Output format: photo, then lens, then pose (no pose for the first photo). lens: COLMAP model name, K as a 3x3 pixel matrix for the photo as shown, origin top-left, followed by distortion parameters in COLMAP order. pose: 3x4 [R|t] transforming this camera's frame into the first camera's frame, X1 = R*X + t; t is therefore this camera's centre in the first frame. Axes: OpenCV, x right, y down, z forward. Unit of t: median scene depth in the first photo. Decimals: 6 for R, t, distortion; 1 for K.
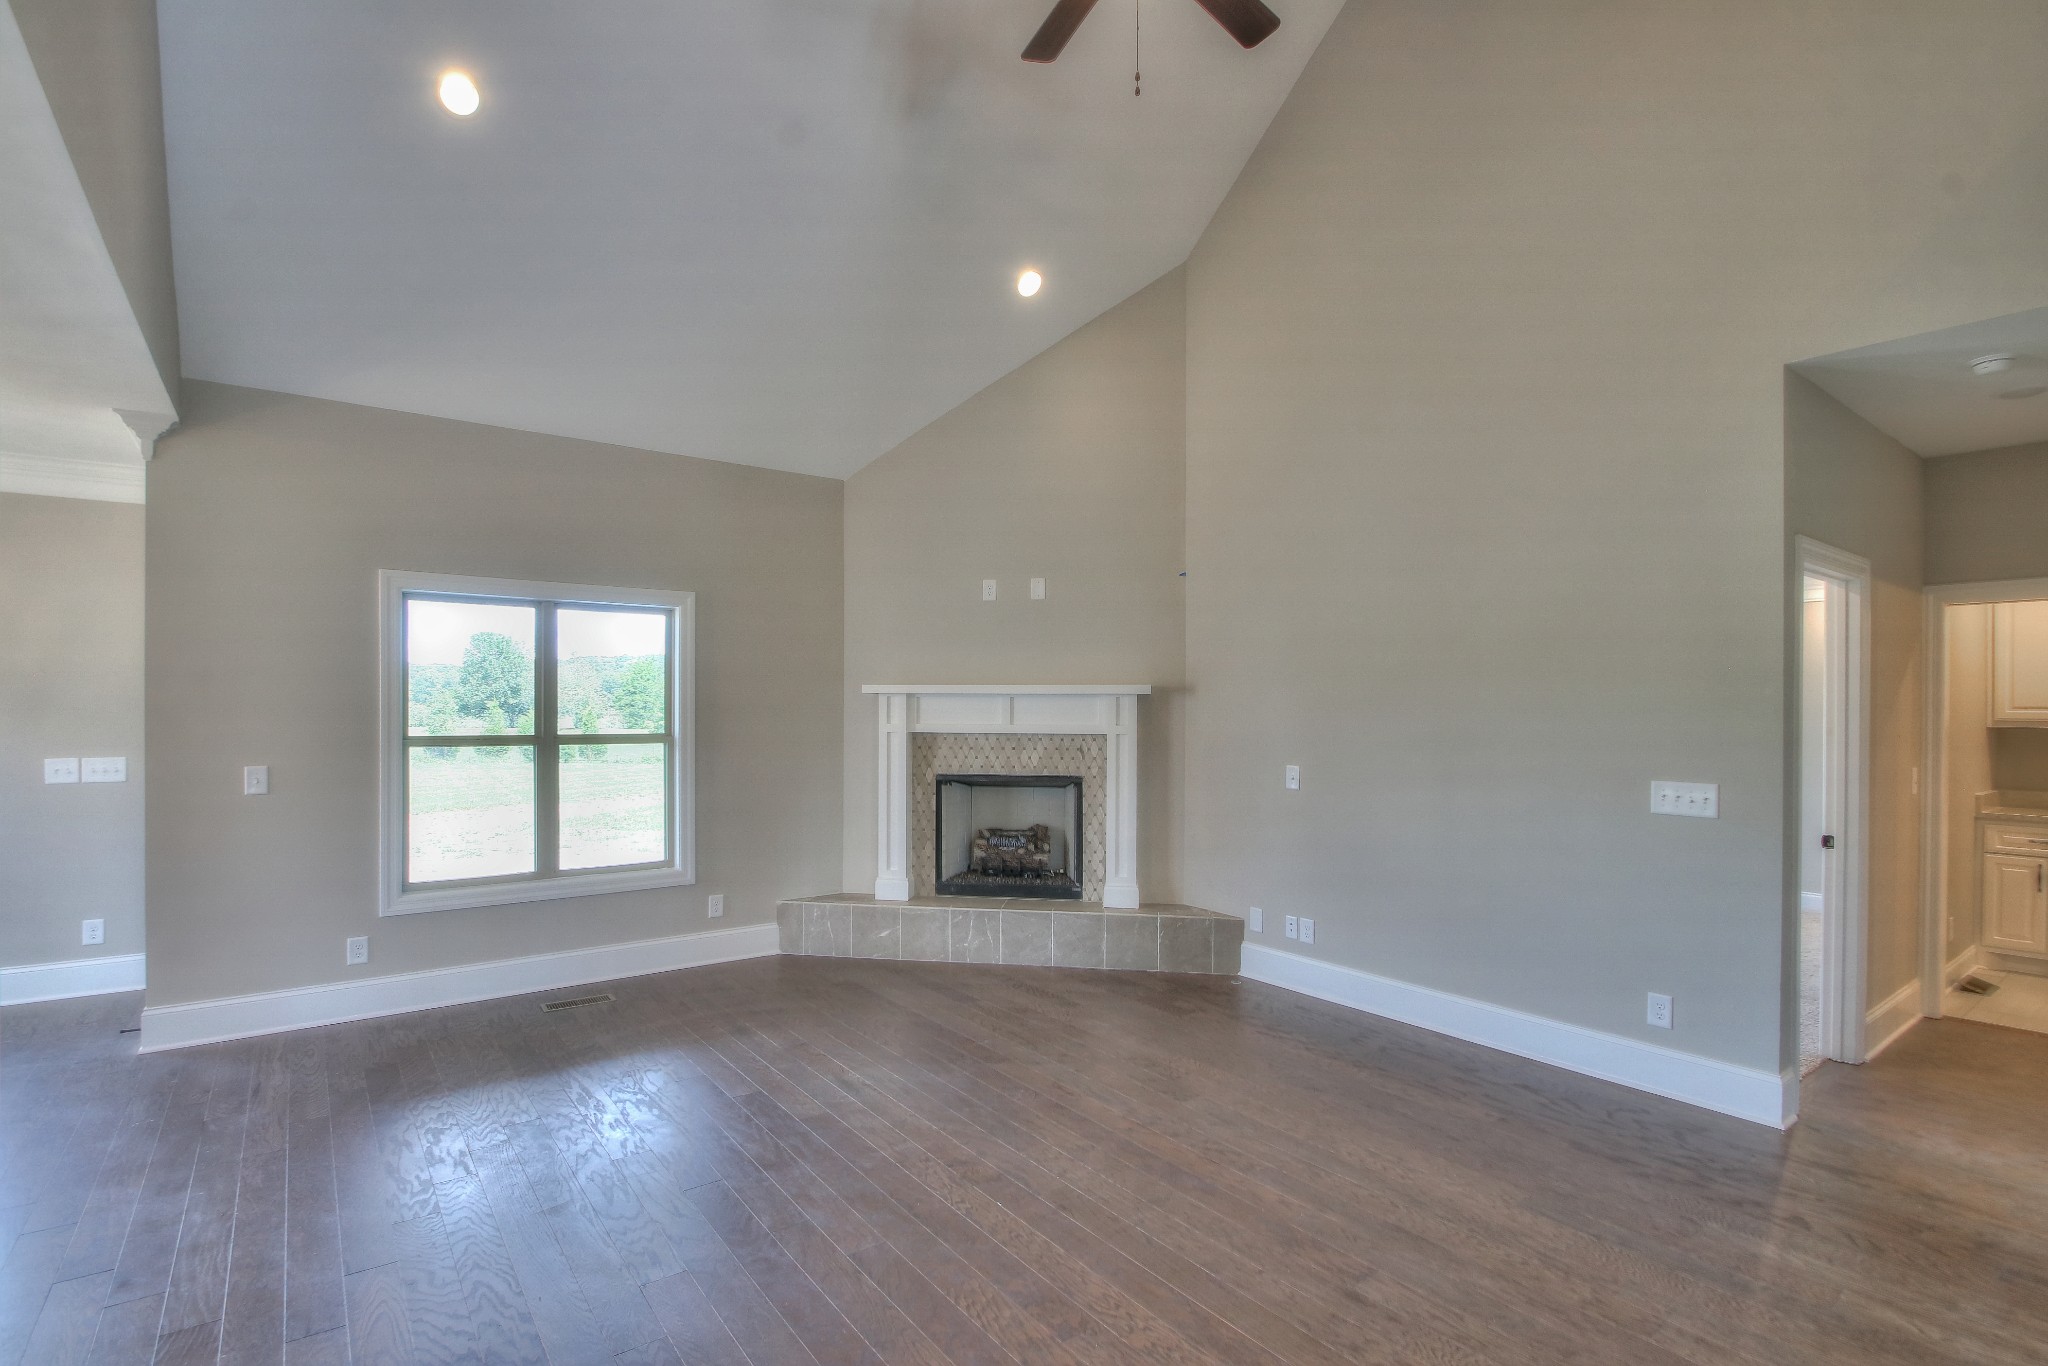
lens RADIAL K [[954.8, 0, 987.7], [0, 954.8, 711.5], [0, 0, 1]] dist [0.003450, -0.010510]
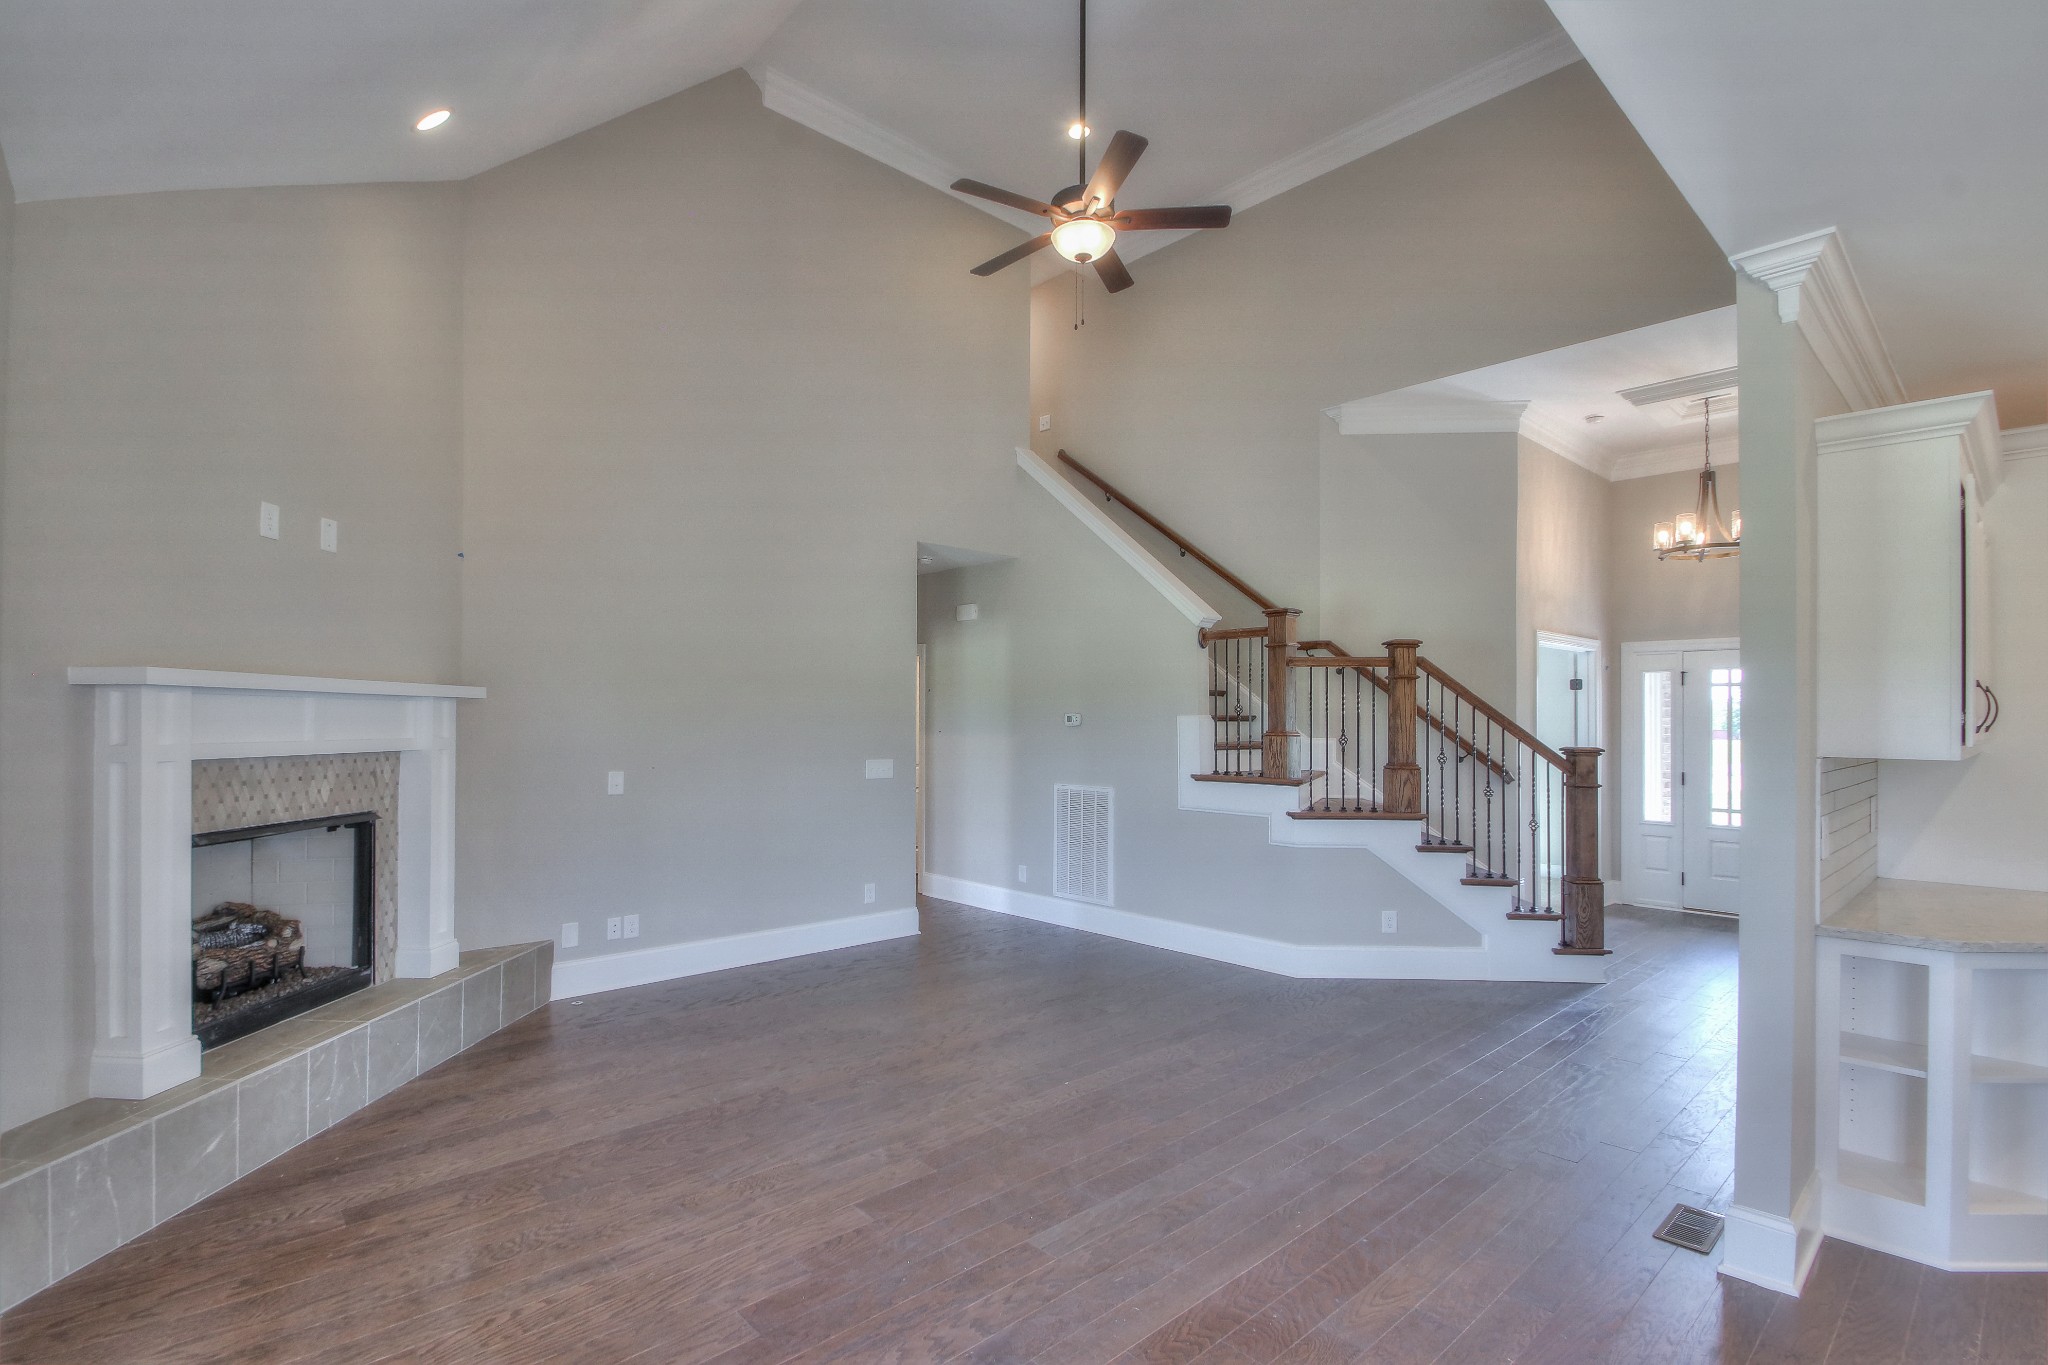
lens RADIAL K [[978.7, 0, 973.0], [0, 978.7, 711.4], [0, 0, 1]] dist [0.016498, -0.024743]
pose [[-0.103386, 0.004681, 0.994630, -0.679430], [-0.002400, 0.999985, -0.004955, -0.003930], [-0.994638, -0.002899, -0.103373, 0.634162]]
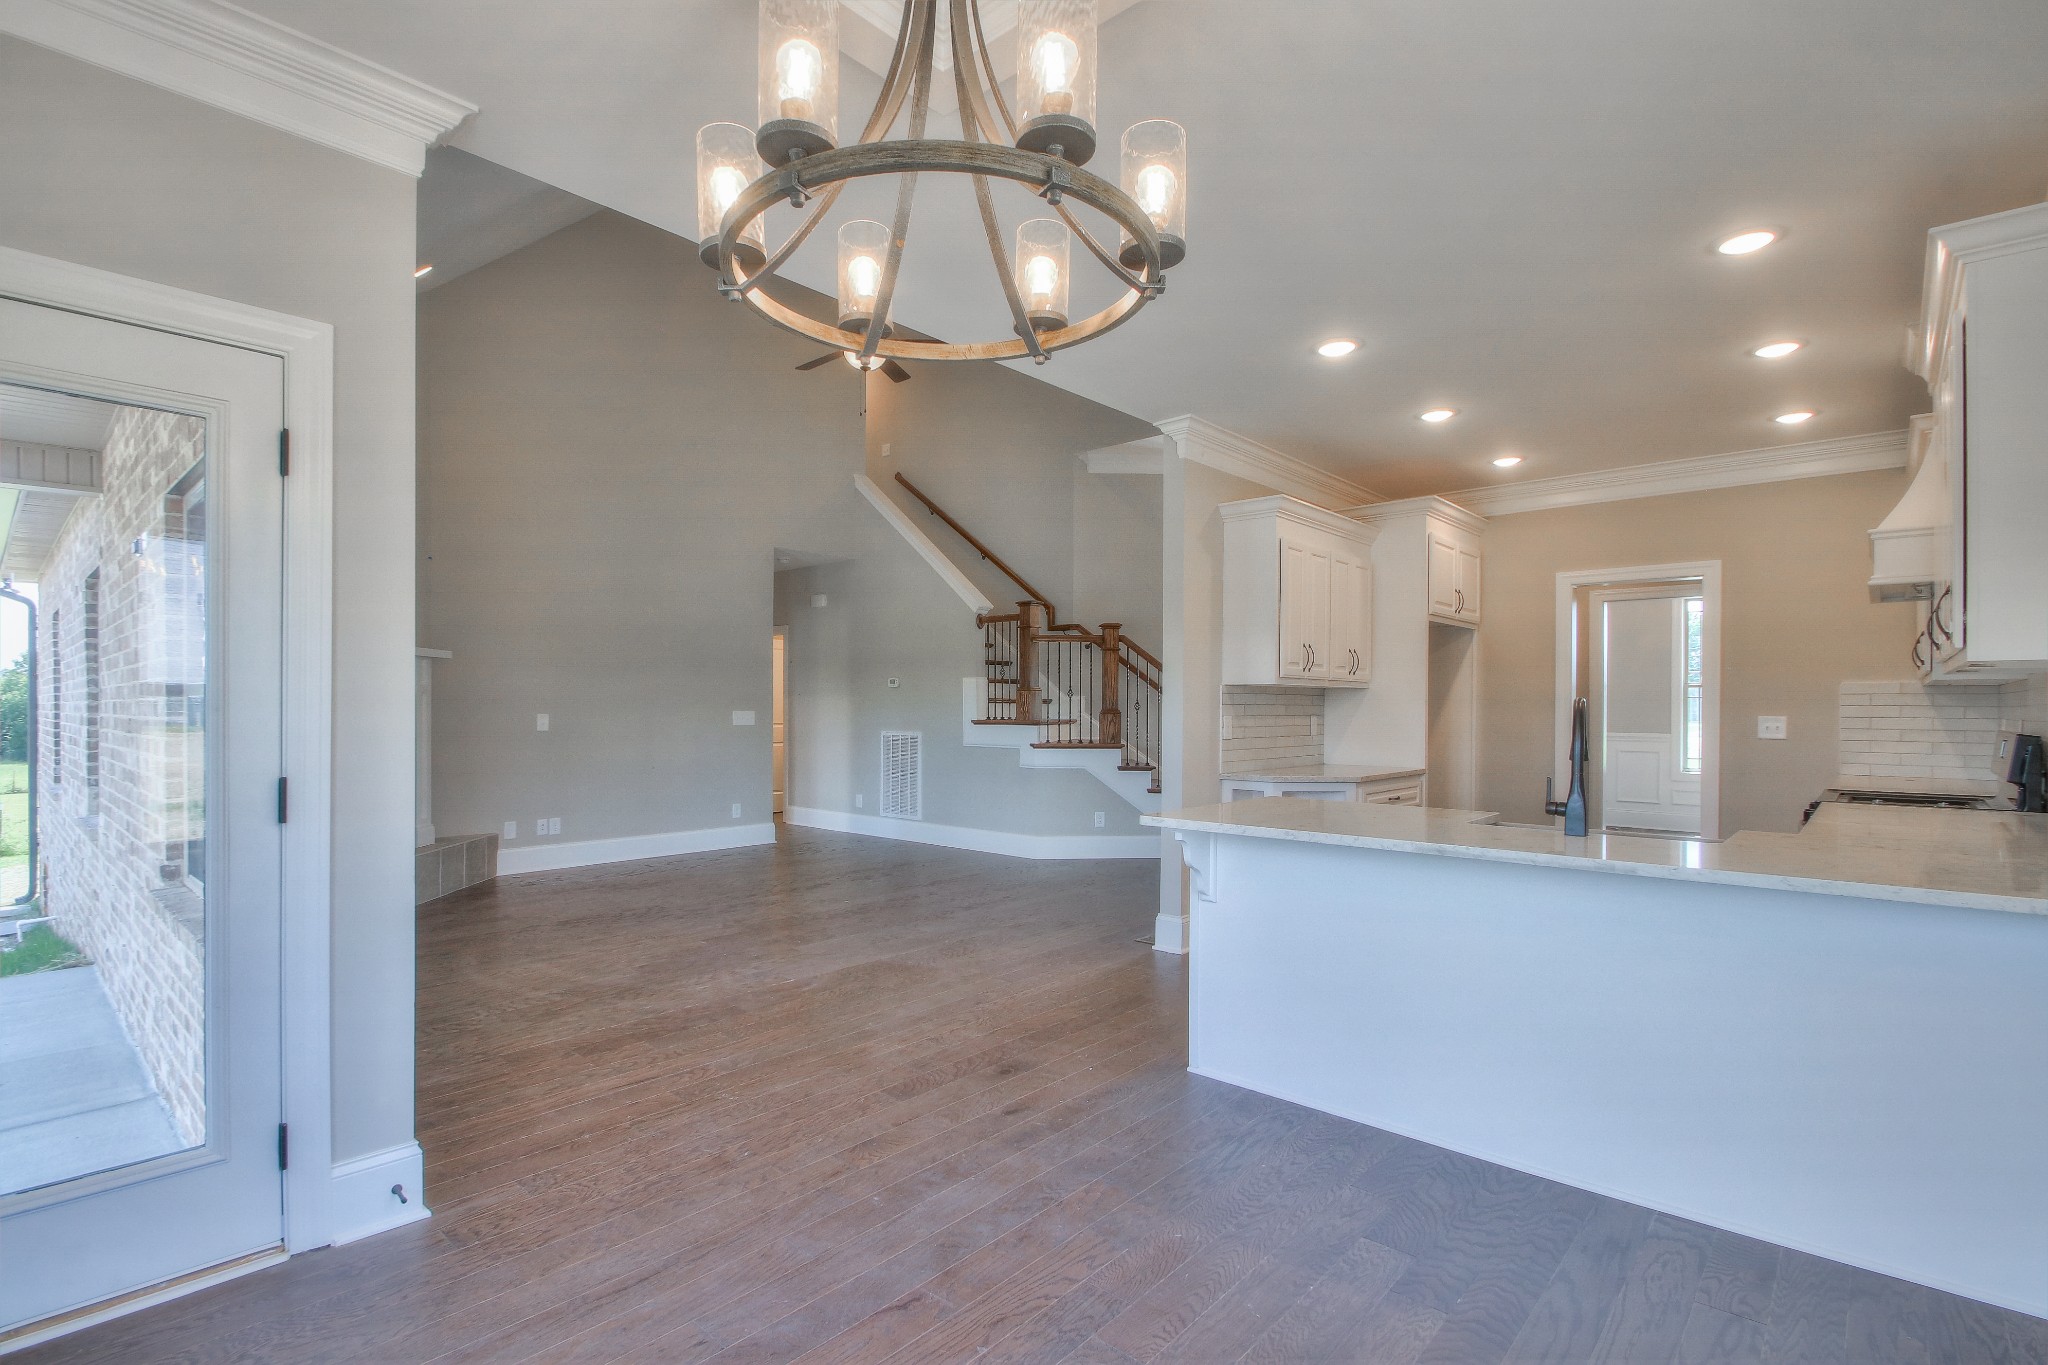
lens RADIAL K [[992.1, 0, 982.9], [0, 992.1, 710.4], [0, 0, 1]] dist [0.003299, -0.013937]
pose [[-0.197327, -0.006545, 0.980316, -1.112909], [-0.000650, 0.999978, 0.006546, 0.034733], [-0.980338, 0.000655, -0.197327, 0.564842]]
